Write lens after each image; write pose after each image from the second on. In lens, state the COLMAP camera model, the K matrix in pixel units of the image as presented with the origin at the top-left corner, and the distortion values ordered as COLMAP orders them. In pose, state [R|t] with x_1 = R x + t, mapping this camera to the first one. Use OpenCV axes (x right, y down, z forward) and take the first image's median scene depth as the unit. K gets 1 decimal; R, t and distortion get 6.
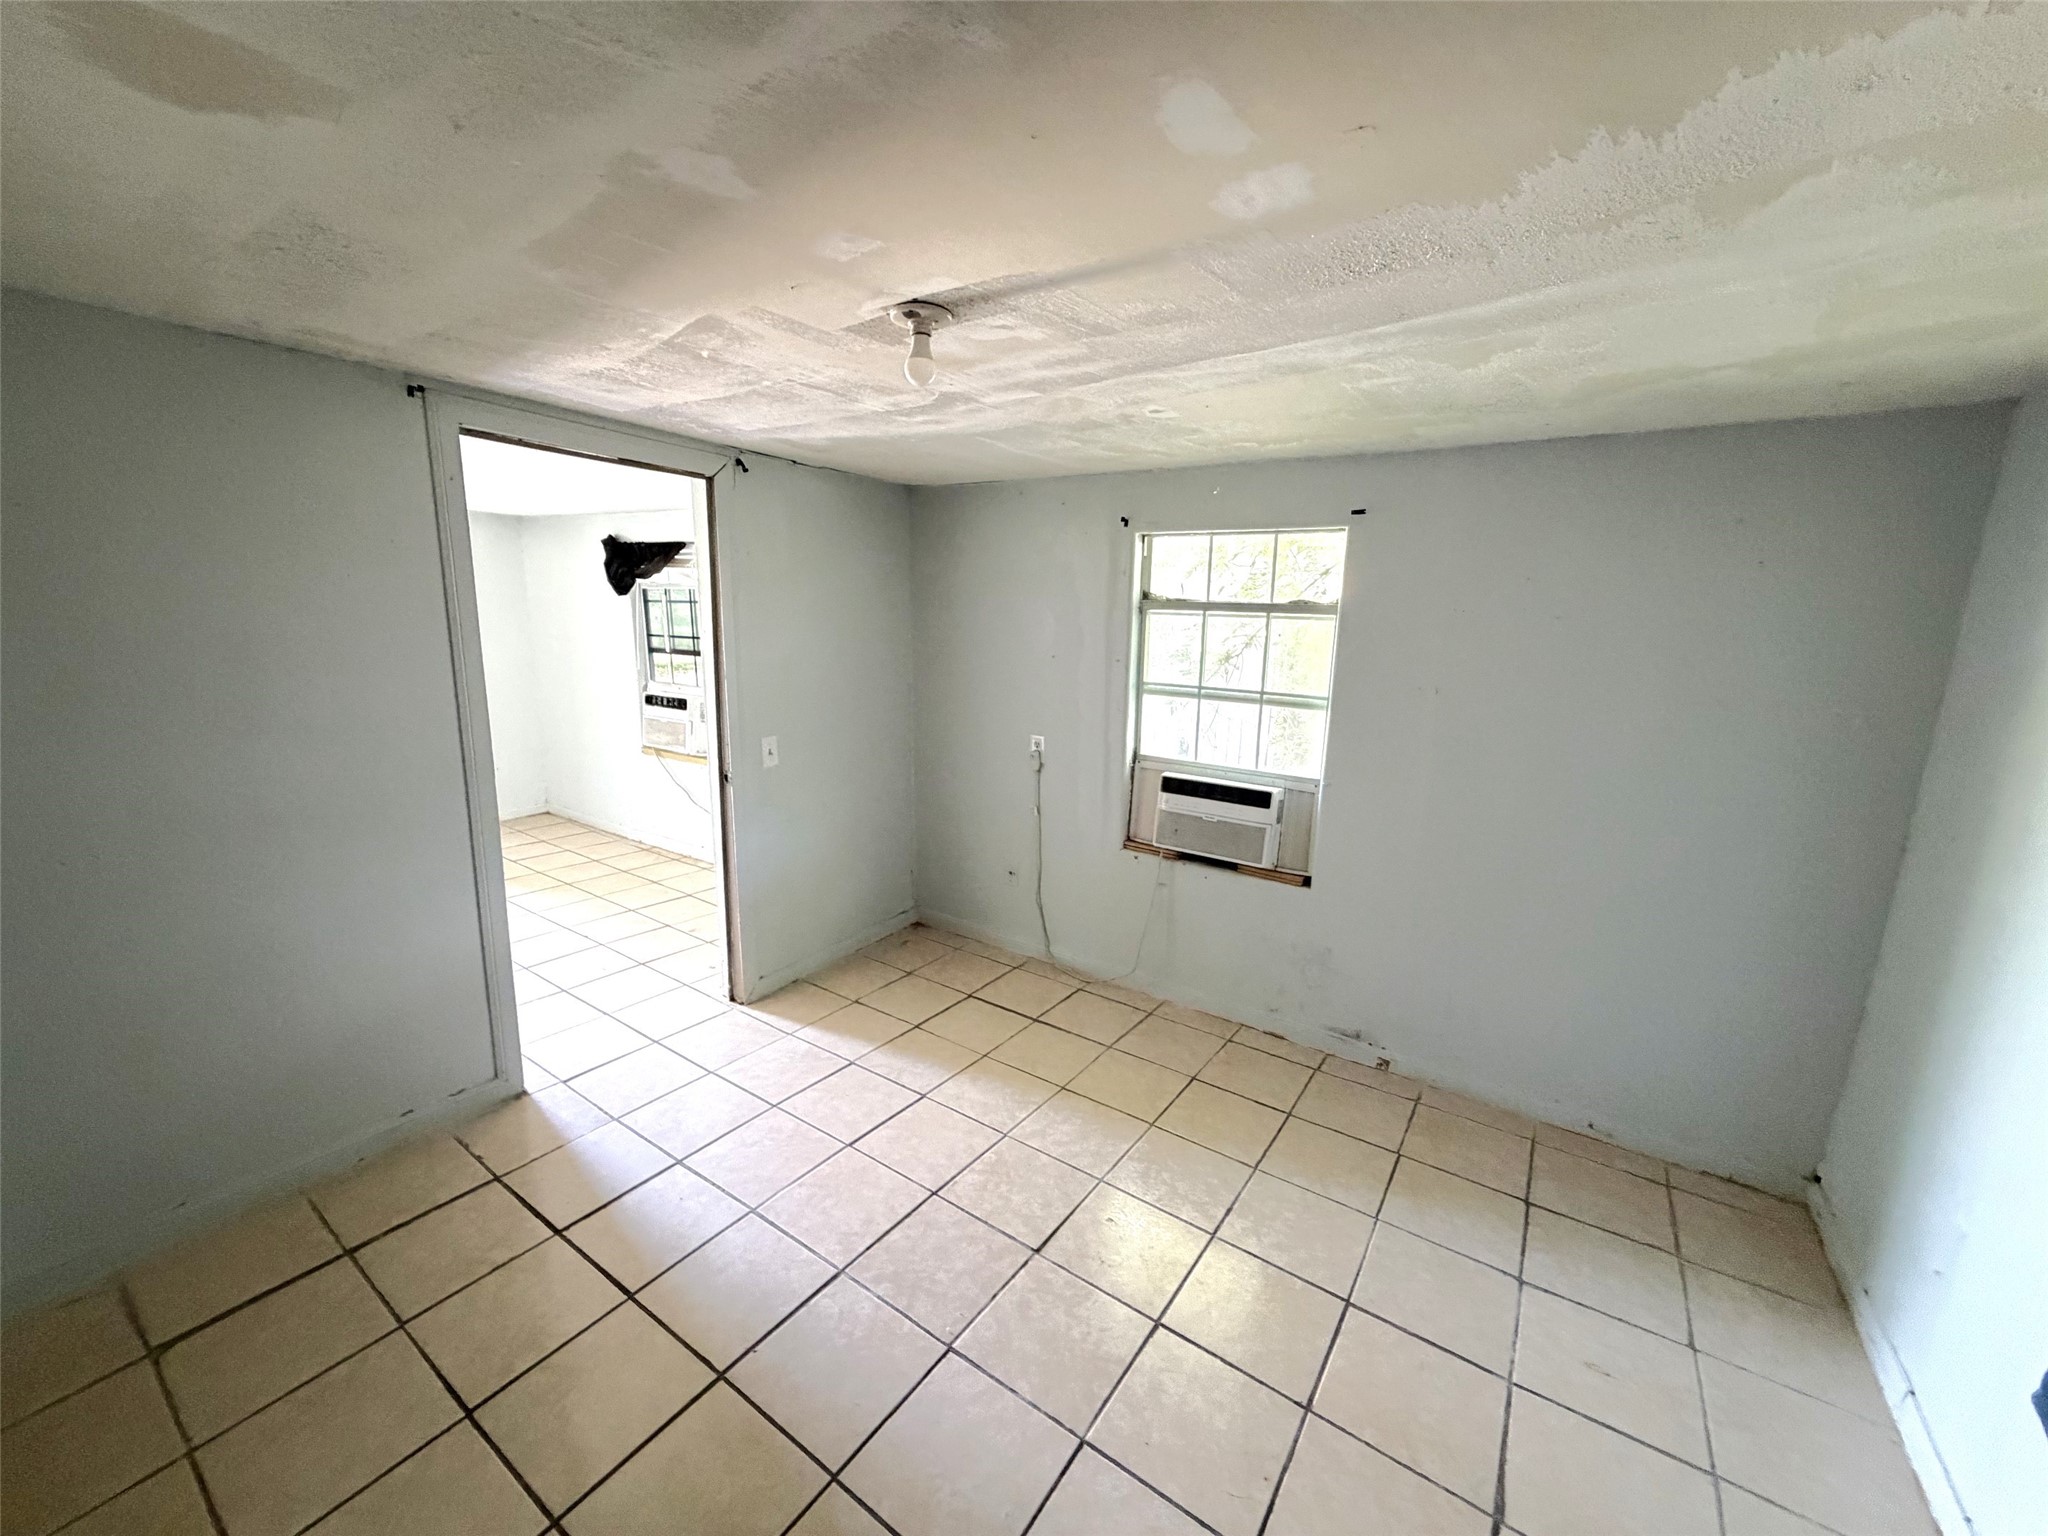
lens RADIAL K [[816.0, 0, 1026.0], [0, 816.0, 771.3], [0, 0, 1]] dist [-0.000088, 0.000014]
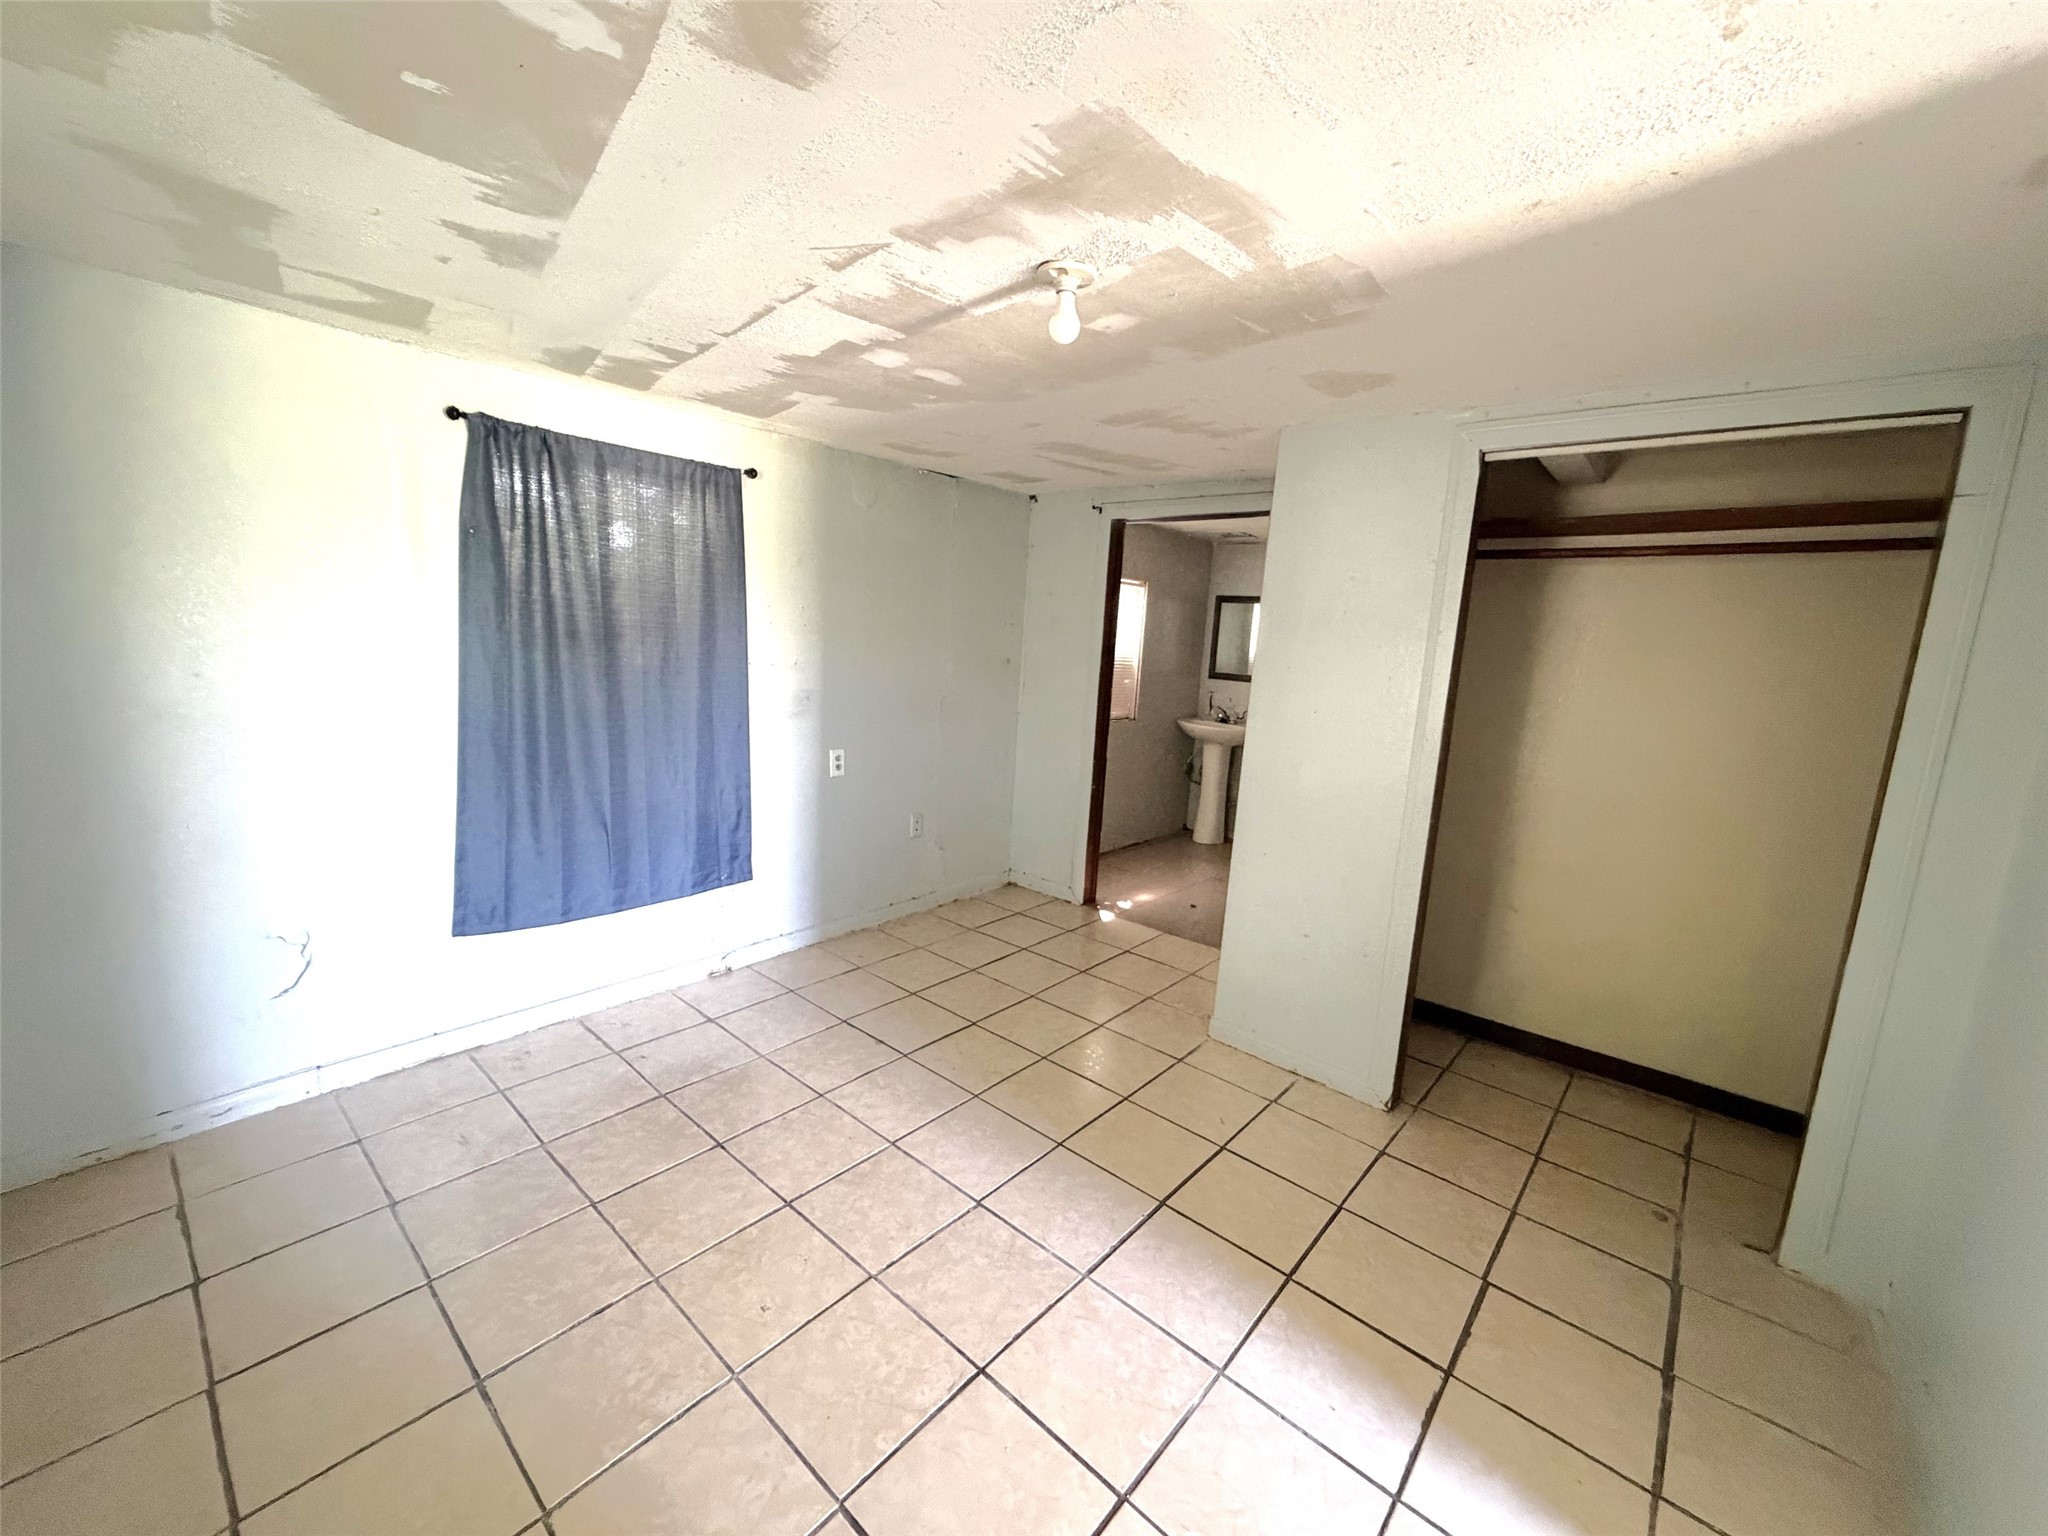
lens RADIAL K [[816.0, 0, 1026.1], [0, 816.0, 766.9], [0, 0, 1]] dist [-0.000088, 0.000014]
pose [[-0.989742, -0.104791, 0.097105, -0.187328], [-0.064101, 0.933168, 0.353680, -0.260565], [-0.127677, 0.343827, -0.930313, 1.675786]]
